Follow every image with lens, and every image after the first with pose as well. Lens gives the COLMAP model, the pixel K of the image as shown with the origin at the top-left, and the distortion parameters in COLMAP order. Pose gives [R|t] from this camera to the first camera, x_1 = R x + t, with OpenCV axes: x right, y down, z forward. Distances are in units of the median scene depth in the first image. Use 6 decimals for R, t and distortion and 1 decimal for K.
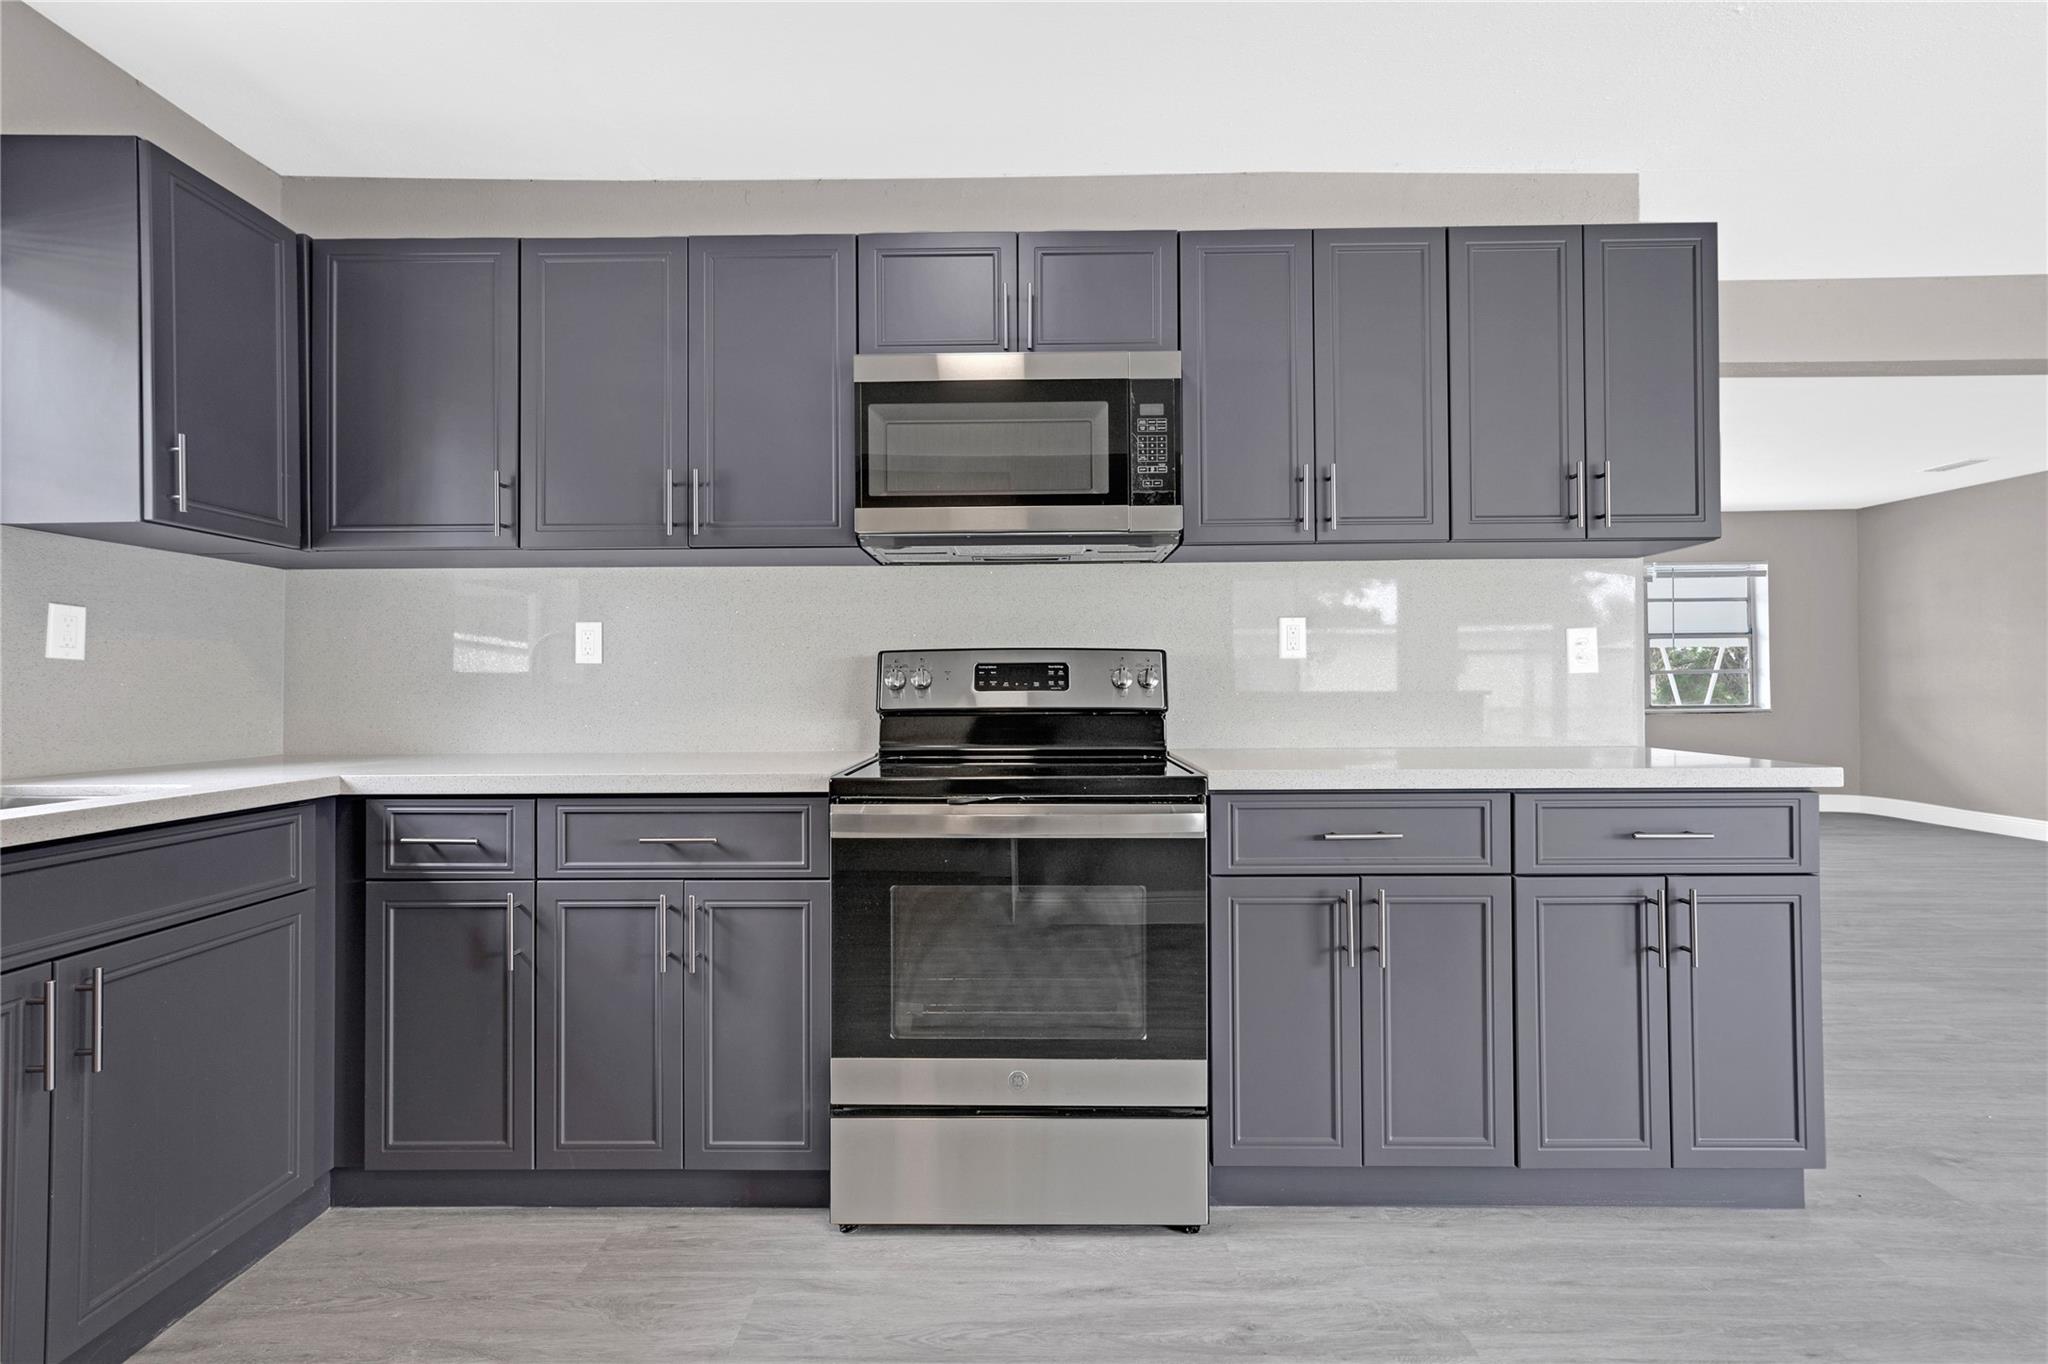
lens RADIAL K [[911.4, 0, 1024.0], [0, 911.4, 682.0], [0, 0, 1]] dist [0.008567, 0.000842]
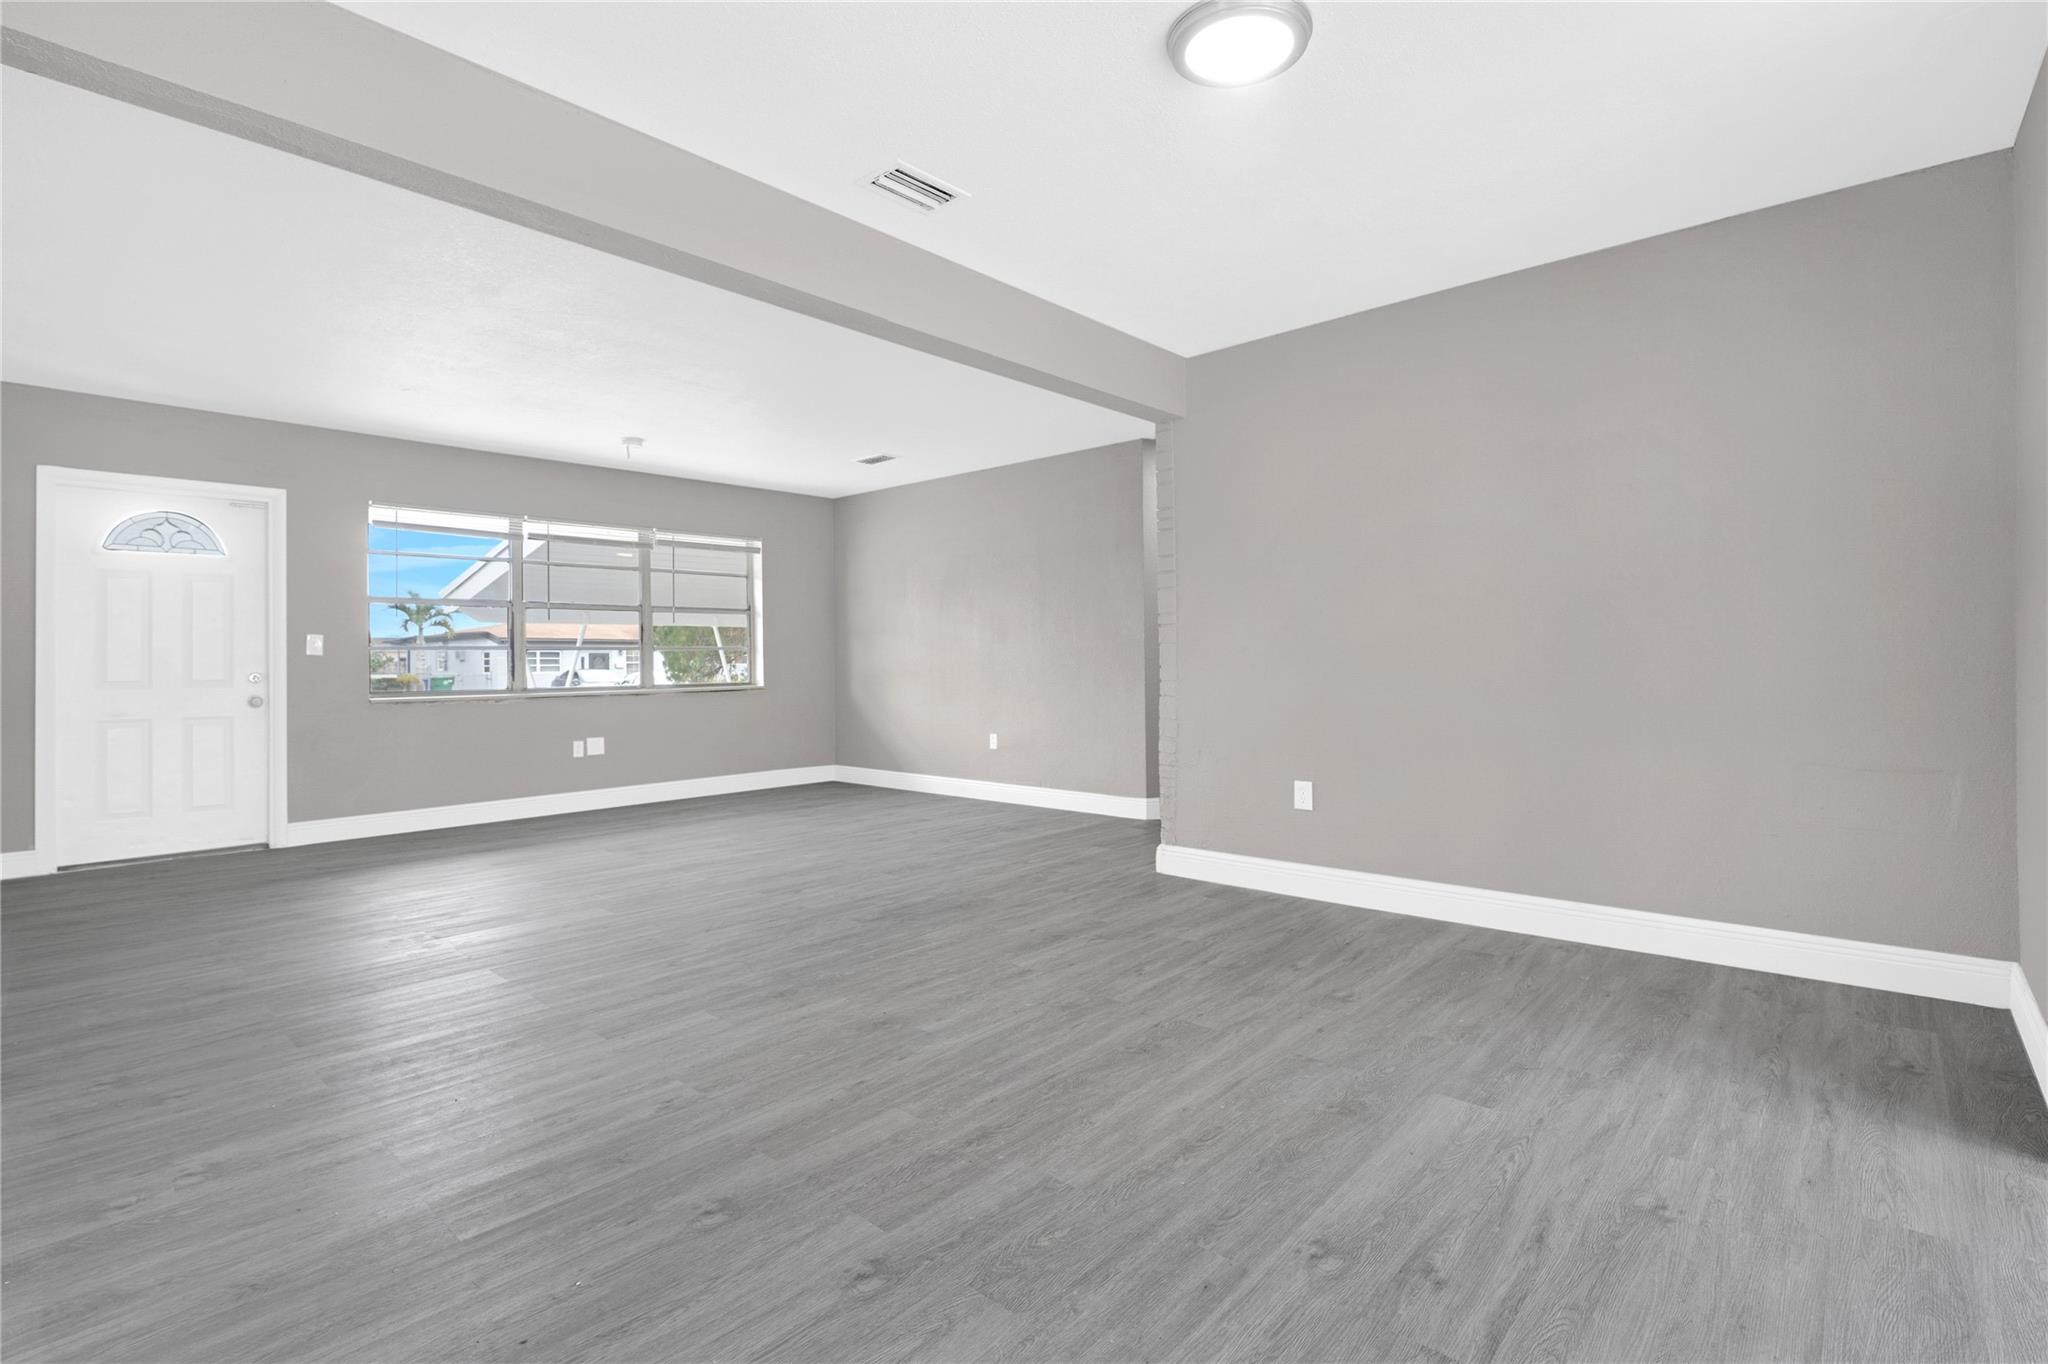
lens RADIAL K [[952.9, 0, 1023.6], [0, 952.9, 664.5], [0, 0, 1]] dist [-0.016389, -0.000287]
pose [[0.670823, -0.003014, 0.741612, 0.928948], [0.004642, 0.999989, -0.000135, 0.027926], [-0.741603, 0.003534, 0.670830, 0.365199]]
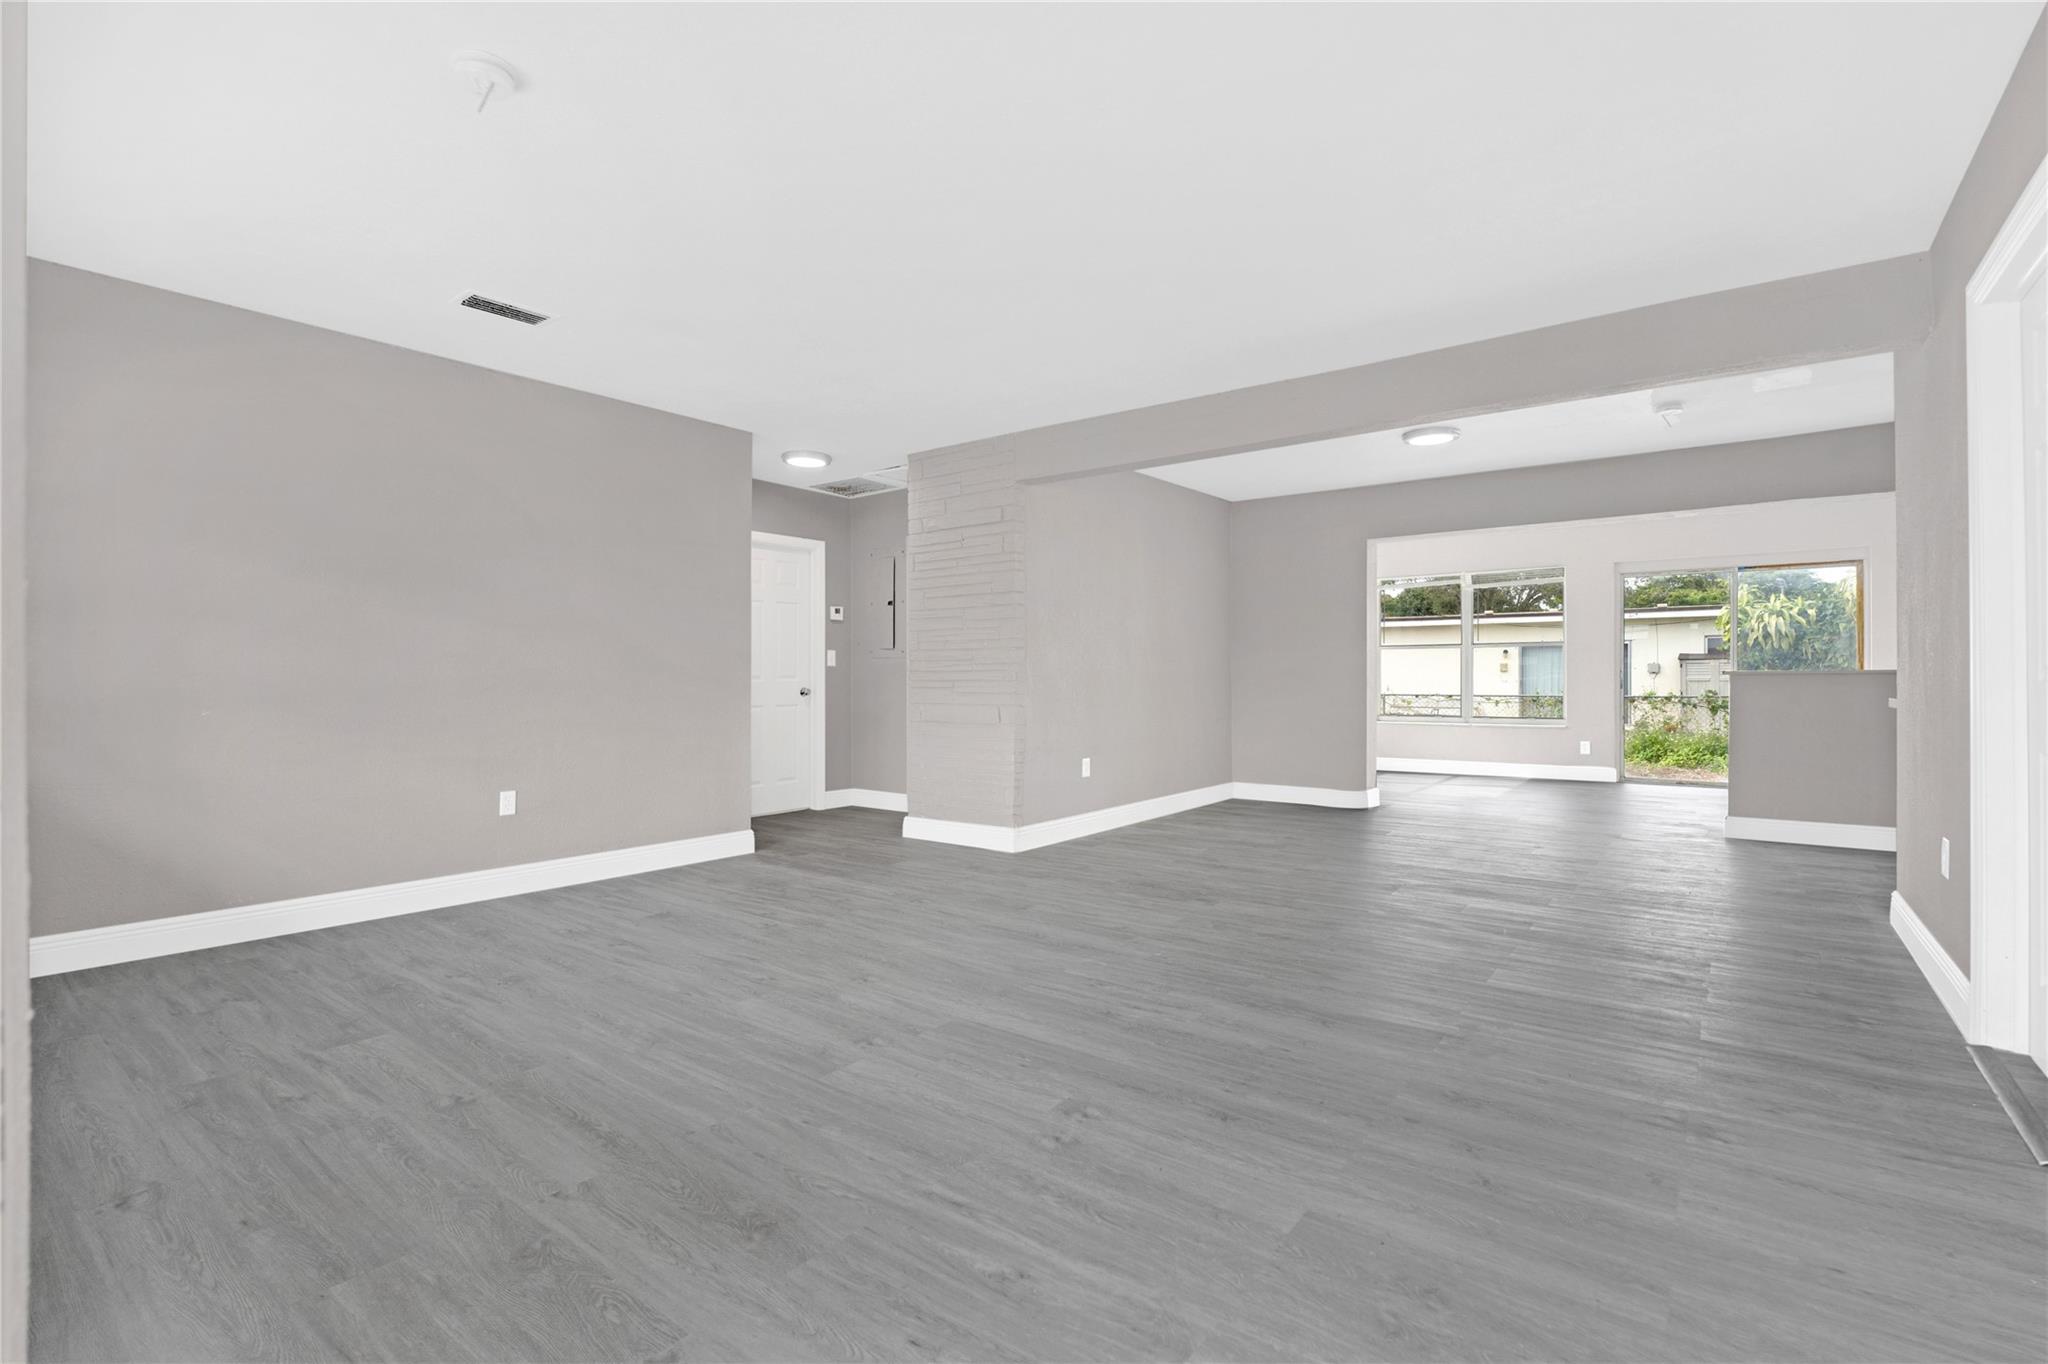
lens RADIAL K [[926.3, 0, 1023.4], [0, 926.3, 675.8], [0, 0, 1]] dist [-0.012010, 0.000791]
pose [[-0.789744, 0.011433, 0.613331, 1.183037], [0.006441, 0.999926, -0.010347, 0.045103], [-0.613403, -0.004221, -0.789759, 4.041585]]
